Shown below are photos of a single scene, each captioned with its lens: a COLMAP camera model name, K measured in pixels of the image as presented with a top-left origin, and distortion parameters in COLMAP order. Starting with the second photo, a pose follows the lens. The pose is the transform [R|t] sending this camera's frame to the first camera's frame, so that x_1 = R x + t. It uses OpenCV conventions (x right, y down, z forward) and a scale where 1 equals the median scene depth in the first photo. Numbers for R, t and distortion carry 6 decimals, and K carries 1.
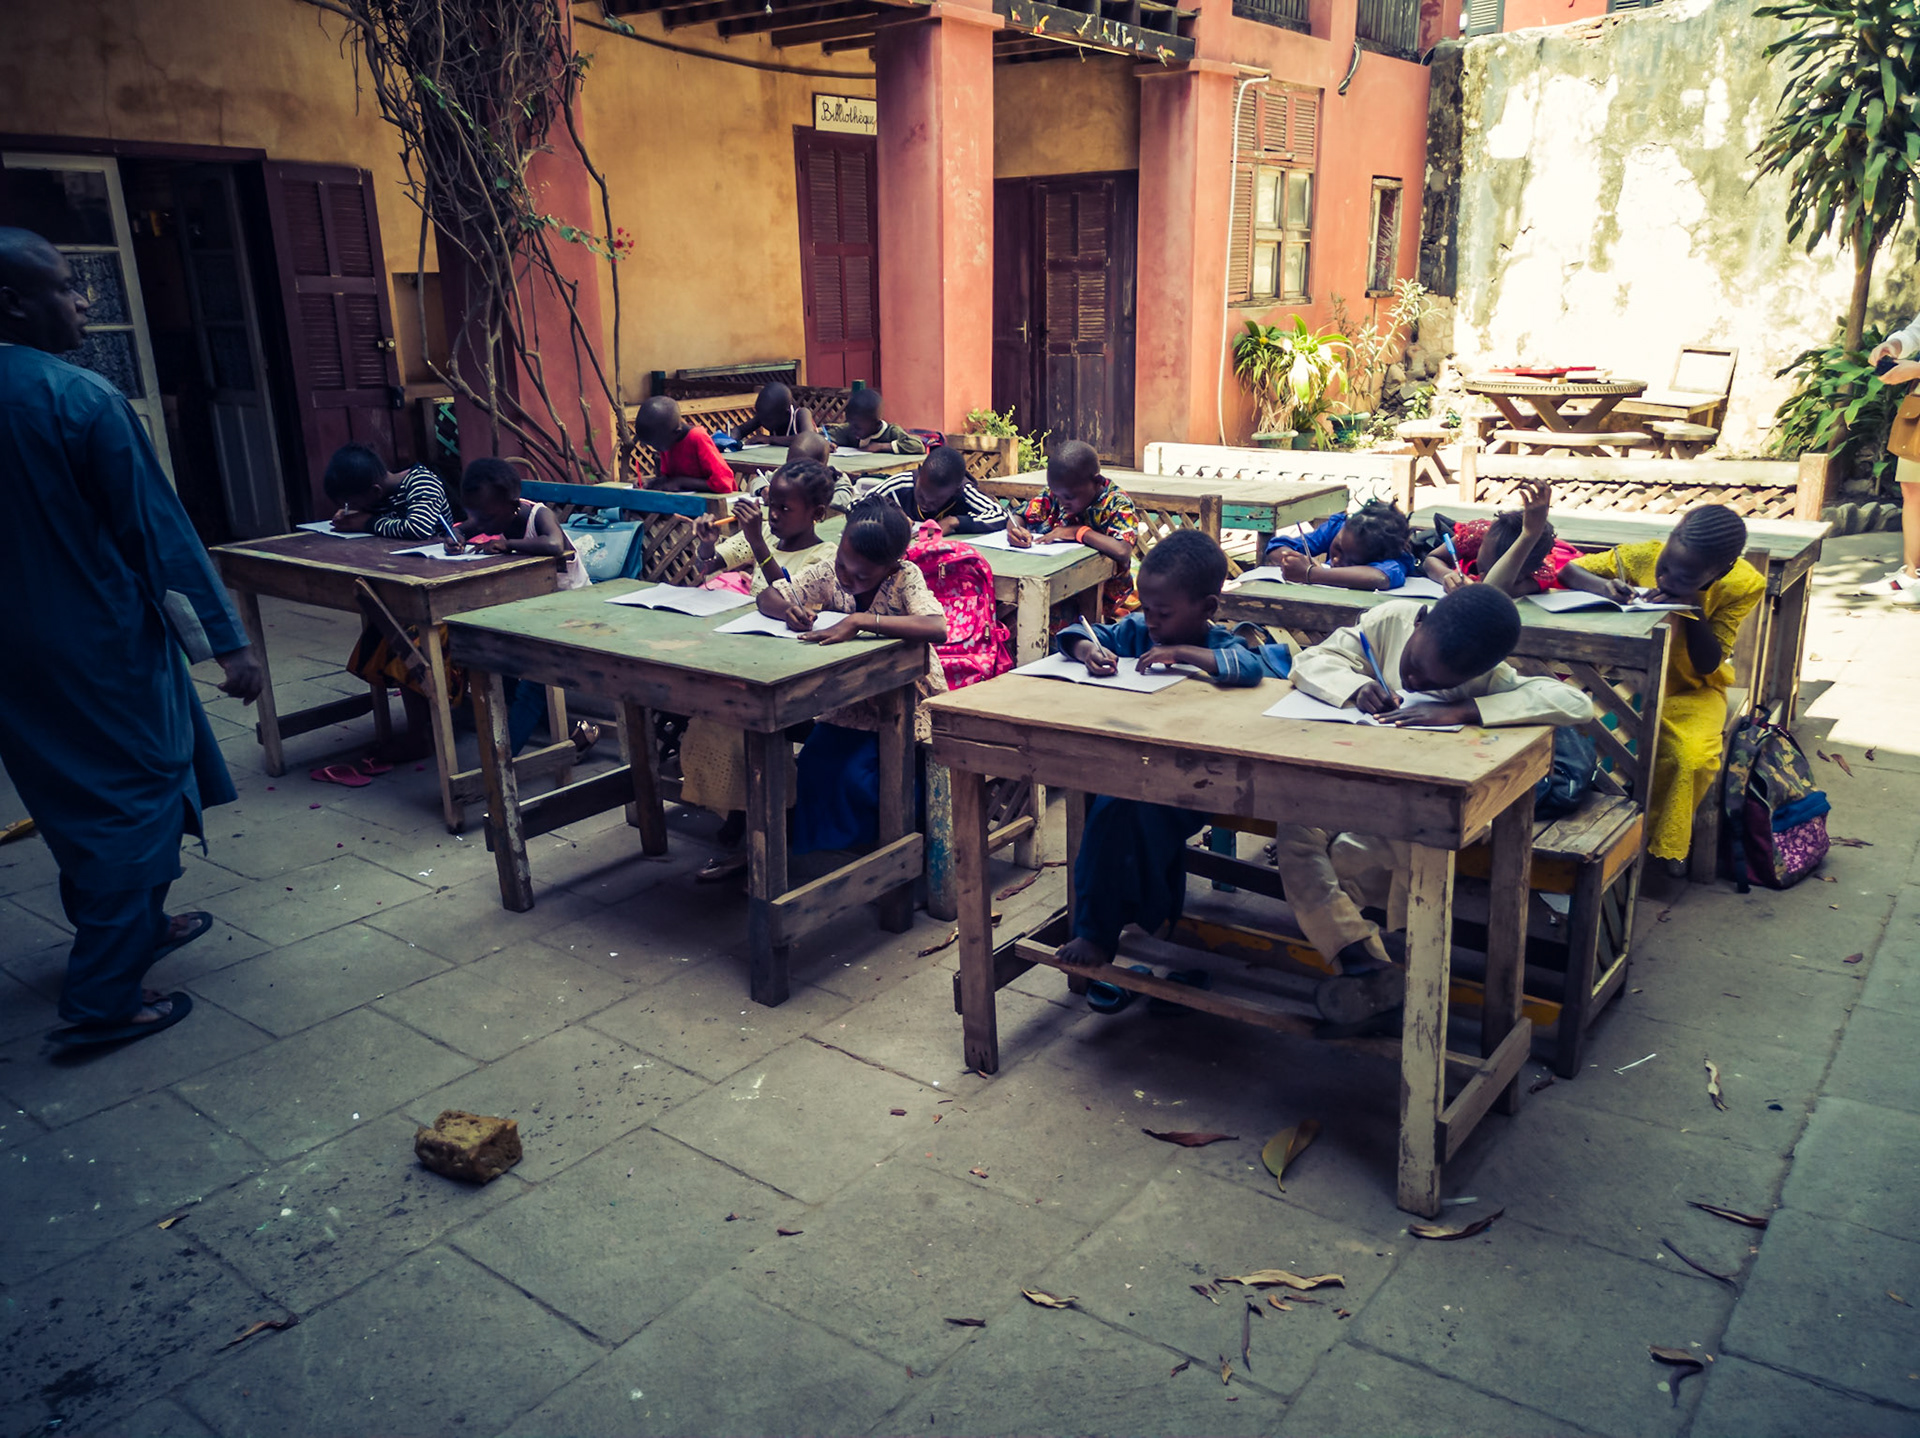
lens RADIAL K [[1478.0, 0, 960.0], [0, 1478.0, 719.0], [0, 0, 1]] dist [0.035116, 0.002527]
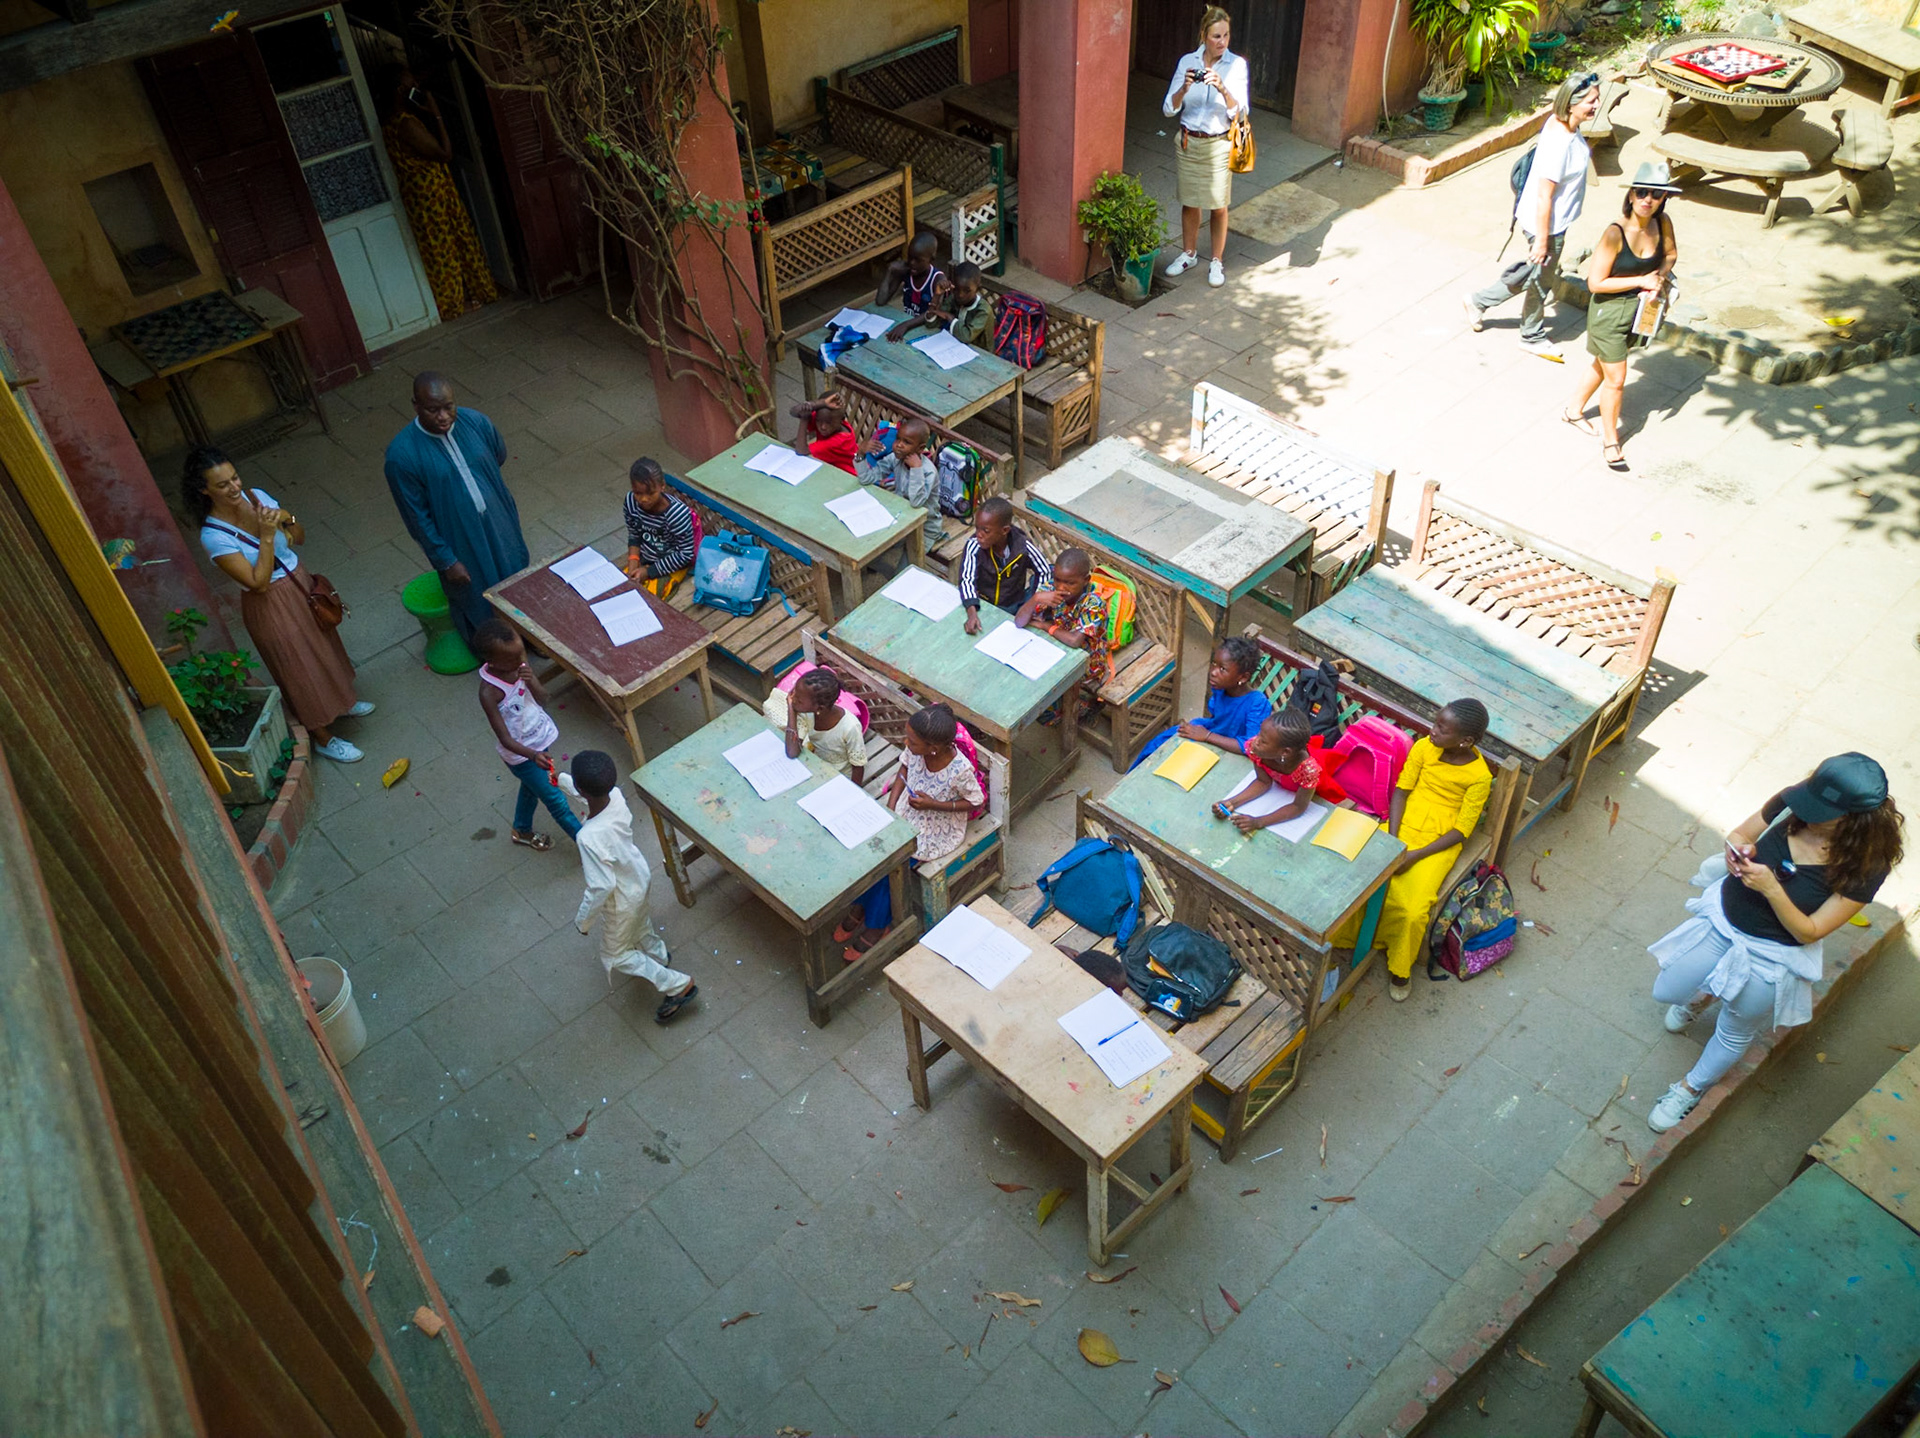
lens RADIAL K [[1478.0, 0, 960.0], [0, 1478.0, 719.0], [0, 0, 1]] dist [0.035116, 0.002527]
pose [[0.986662, 0.094127, -0.132810, 0.223081], [-0.023778, 0.890455, 0.454449, -0.878722], [0.161037, -0.445230, 0.880816, -0.354845]]
